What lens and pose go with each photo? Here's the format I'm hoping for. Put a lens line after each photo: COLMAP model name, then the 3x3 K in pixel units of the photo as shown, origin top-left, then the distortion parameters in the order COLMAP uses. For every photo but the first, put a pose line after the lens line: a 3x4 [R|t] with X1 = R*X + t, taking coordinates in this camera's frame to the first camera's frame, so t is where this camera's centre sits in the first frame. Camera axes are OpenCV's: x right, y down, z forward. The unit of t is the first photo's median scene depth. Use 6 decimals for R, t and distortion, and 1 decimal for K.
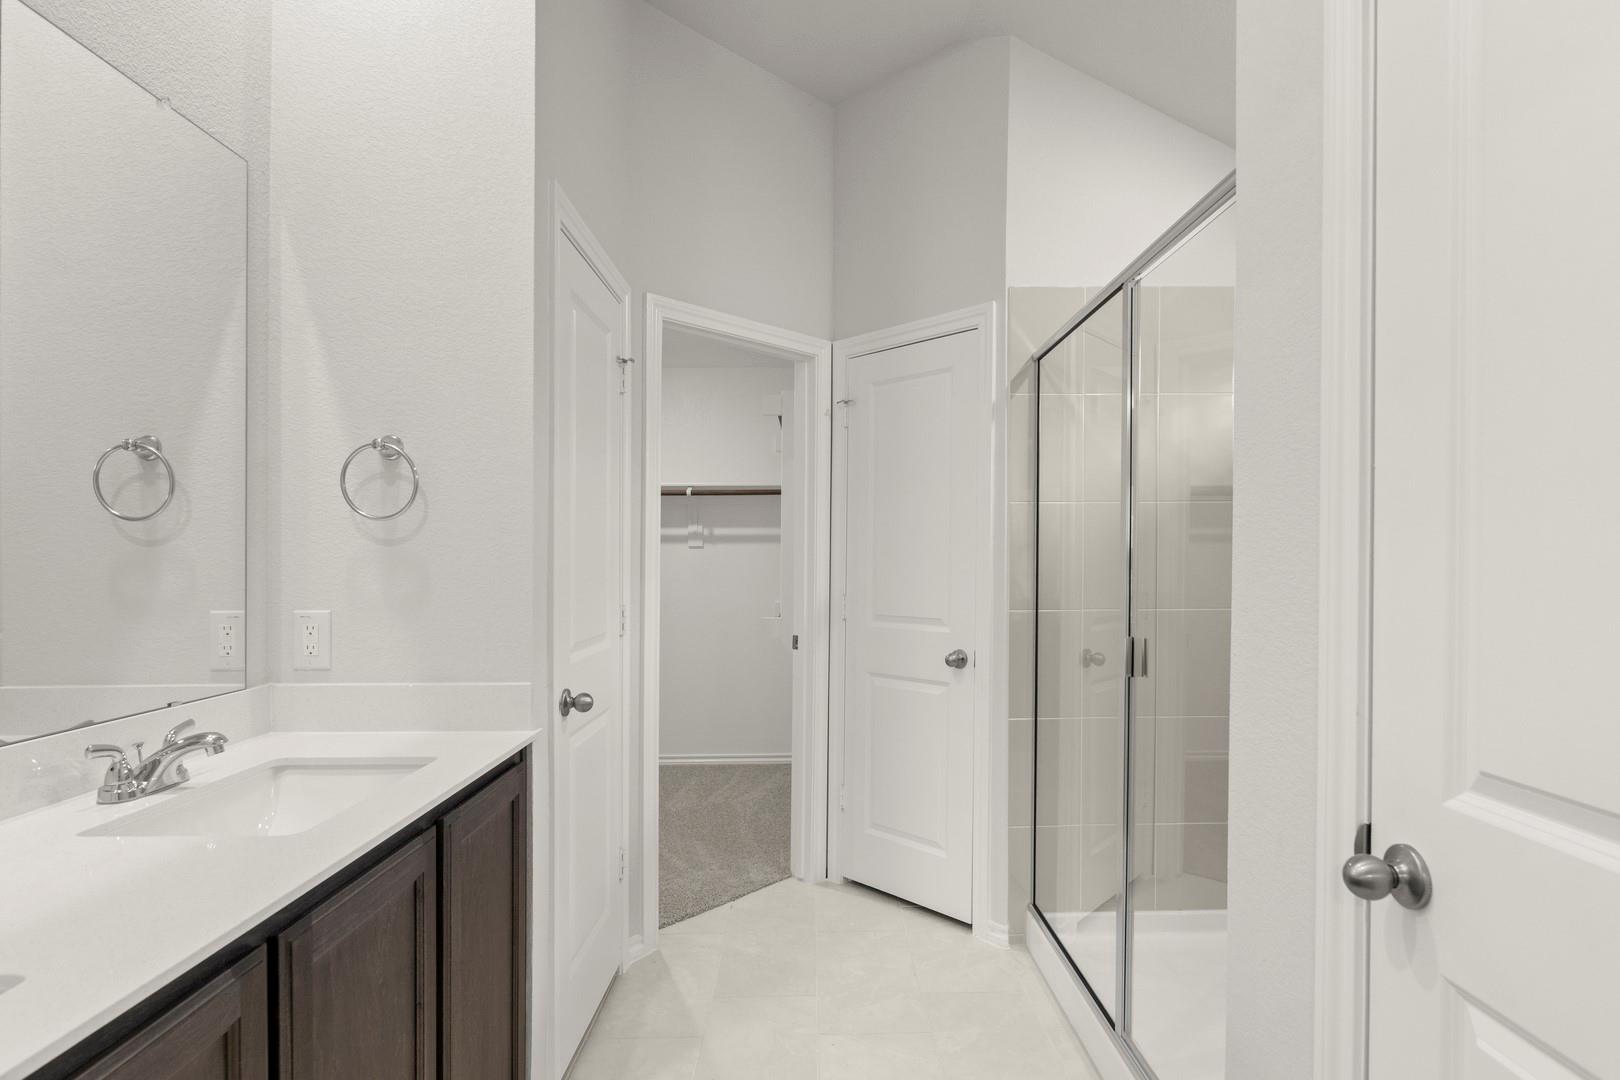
lens RADIAL K [[827.3, 0, 801.6], [0, 827.3, 552.5], [0, 0, 1]] dist [-0.000506, 0.000011]
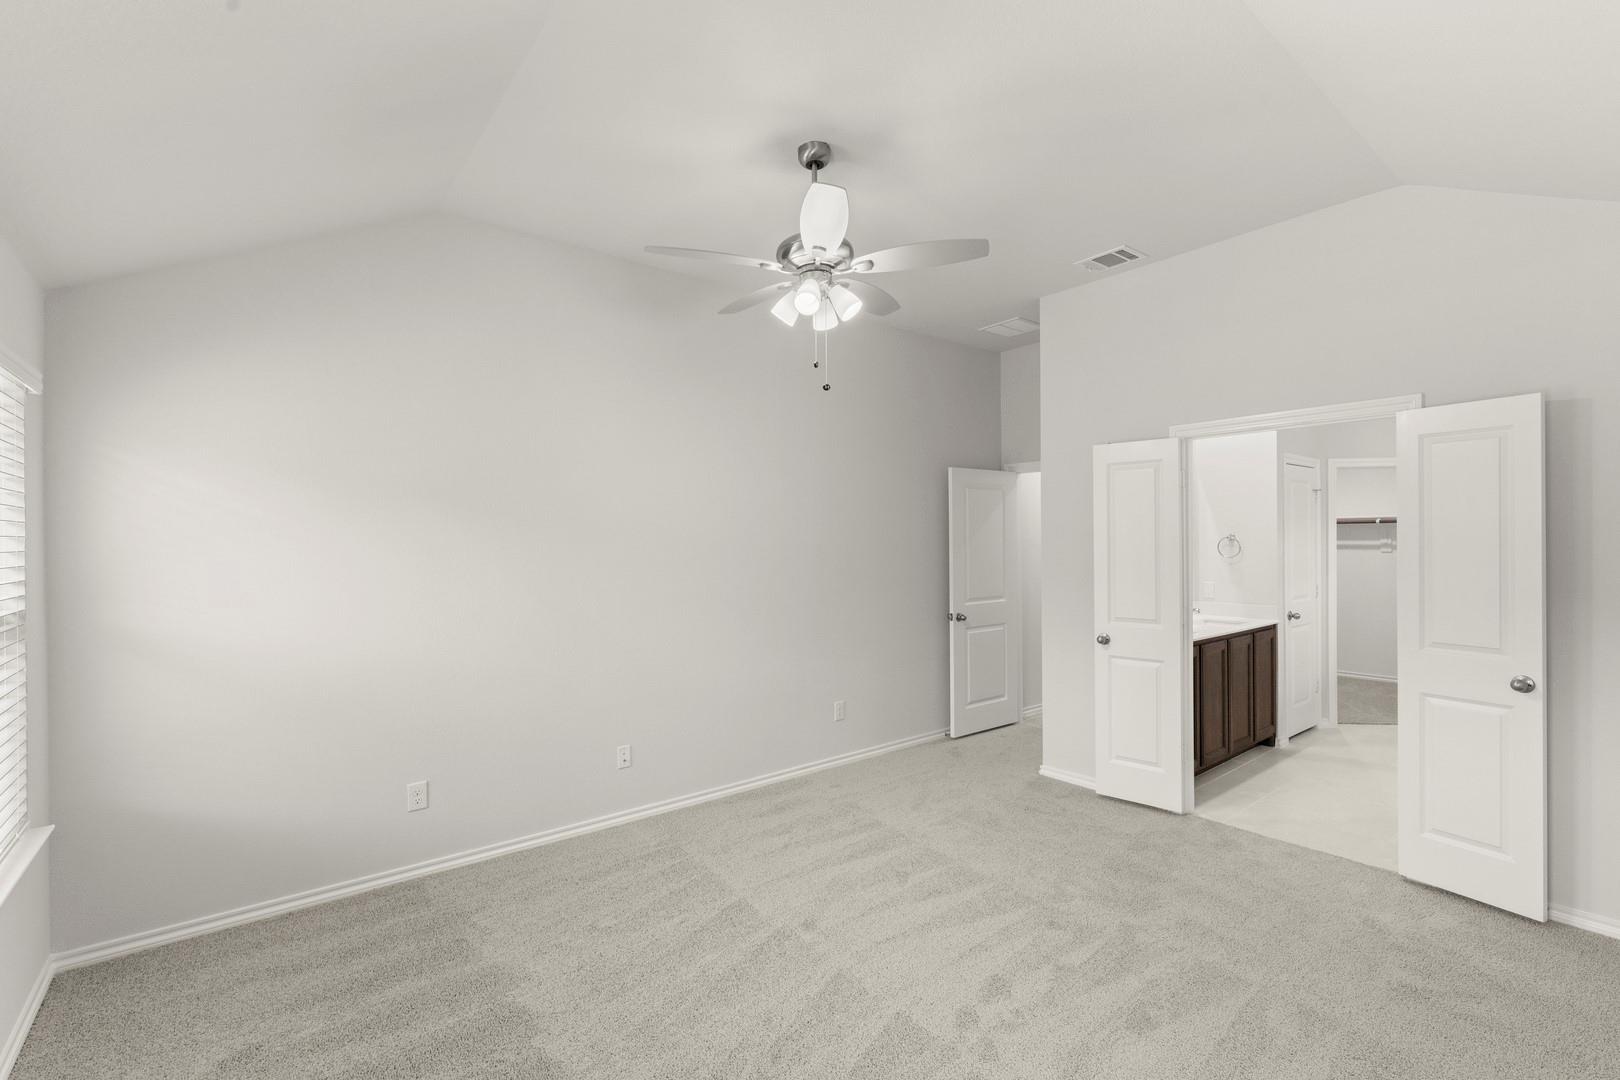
lens RADIAL K [[711.3, 0, 810.0], [0, 711.3, 540.0], [0, 0, 1]] dist [-0.000373, -0.000085]
pose [[0.630222, -0.004449, -0.776402, 0.632258], [0.012499, 0.999912, 0.004417, -0.129891], [0.776314, -0.012488, 0.630222, -2.007166]]
